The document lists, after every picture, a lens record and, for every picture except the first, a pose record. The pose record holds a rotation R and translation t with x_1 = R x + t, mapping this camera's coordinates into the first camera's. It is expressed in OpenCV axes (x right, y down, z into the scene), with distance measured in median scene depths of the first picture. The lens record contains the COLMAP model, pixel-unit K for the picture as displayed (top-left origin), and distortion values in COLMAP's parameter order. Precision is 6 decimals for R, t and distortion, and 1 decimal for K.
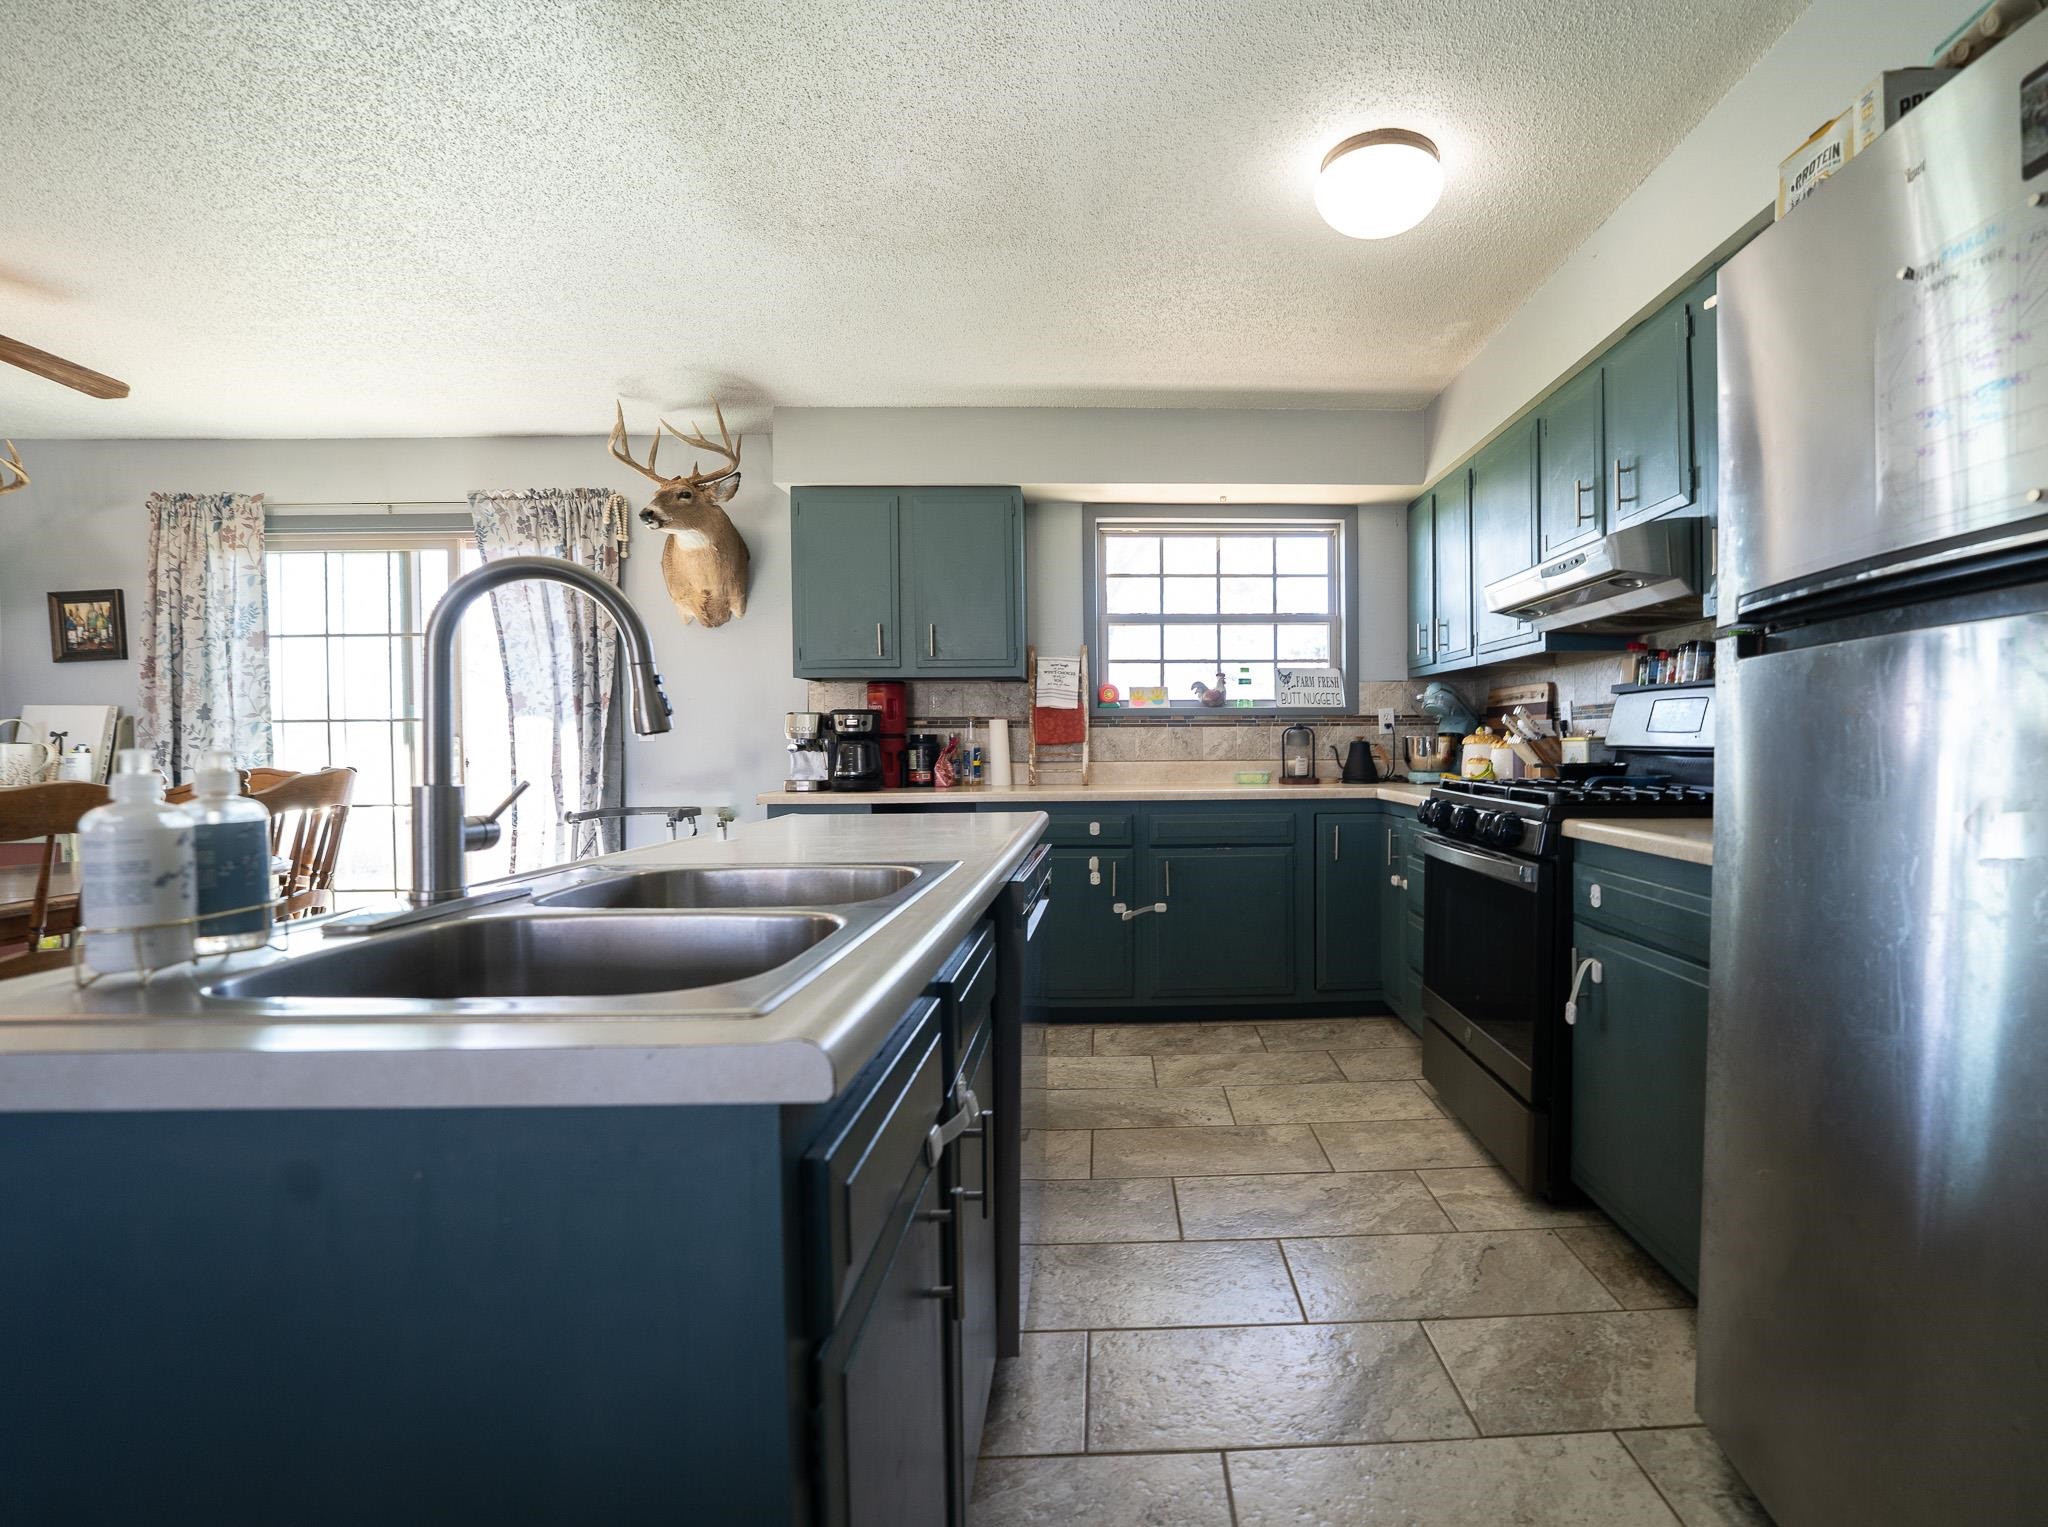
lens RADIAL K [[935.0, 0, 1146.3], [0, 935.0, 761.1], [0, 0, 1]] dist [-0.025074, 0.001553]
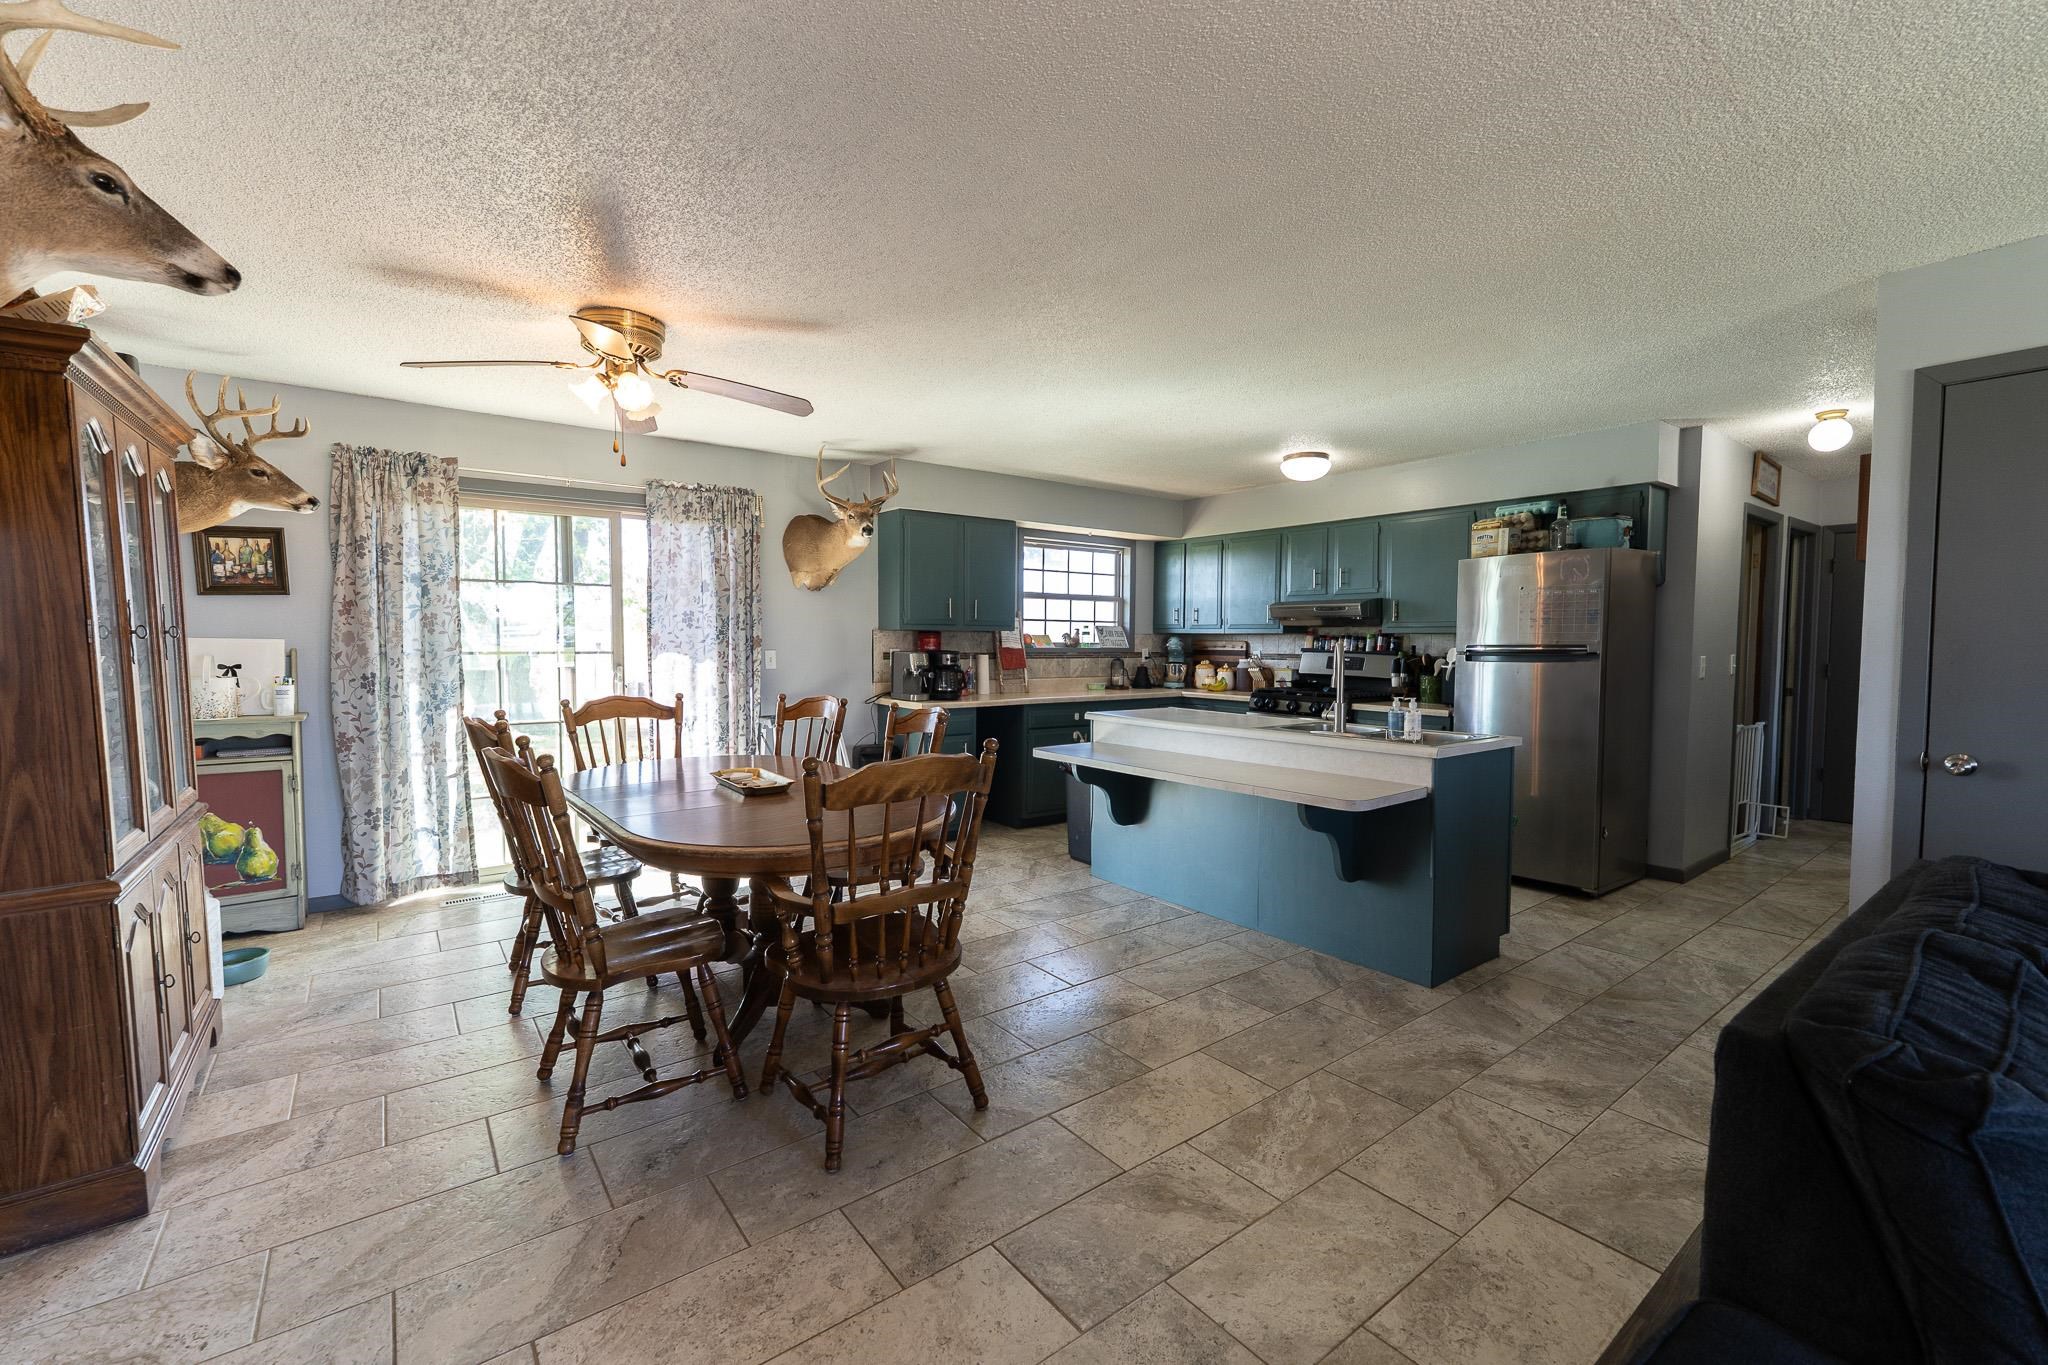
lens RADIAL K [[846.5, 0, 1024.0], [0, 846.5, 682.5], [0, 0, 1]] dist [0.001002, 0.000021]
pose [[0.824193, -0.015594, 0.566094, -0.984655], [-0.002619, 0.999505, 0.031347, -0.043567], [-0.566302, -0.027318, 0.823745, -0.300132]]
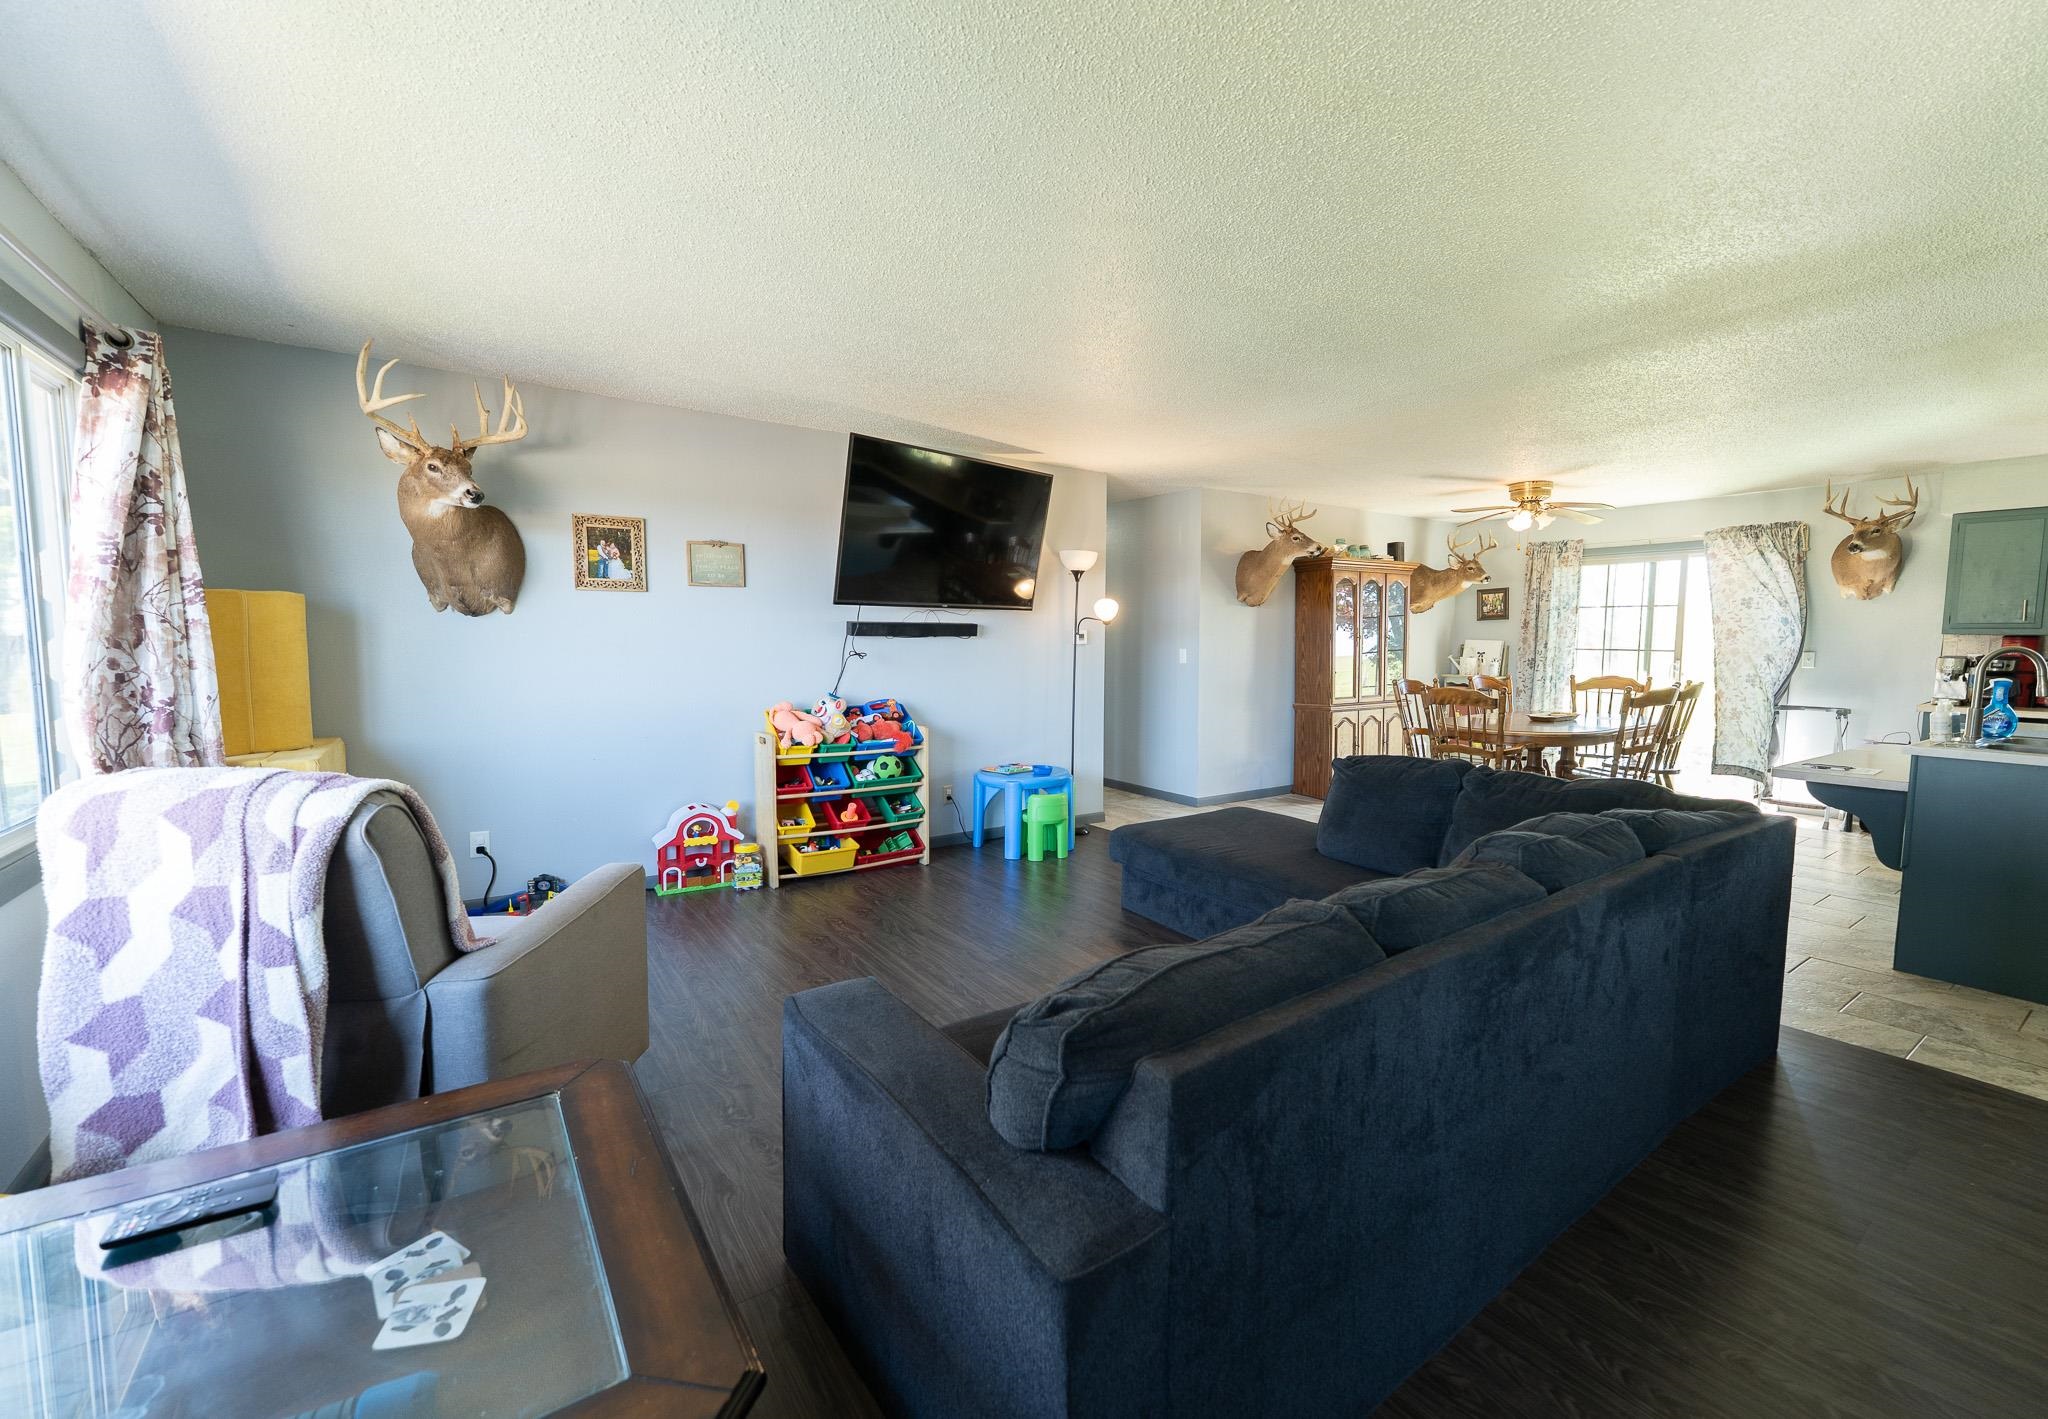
lens RADIAL K [[854.2, 0, 1074.2], [0, 854.2, 712.6], [0, 0, 1]] dist [0.000062, -0.000088]
pose [[0.554696, 0.089082, -0.827270, 0.022673], [-0.027852, 0.995683, 0.088542, -0.041596], [0.831587, -0.026073, 0.554783, -1.030991]]
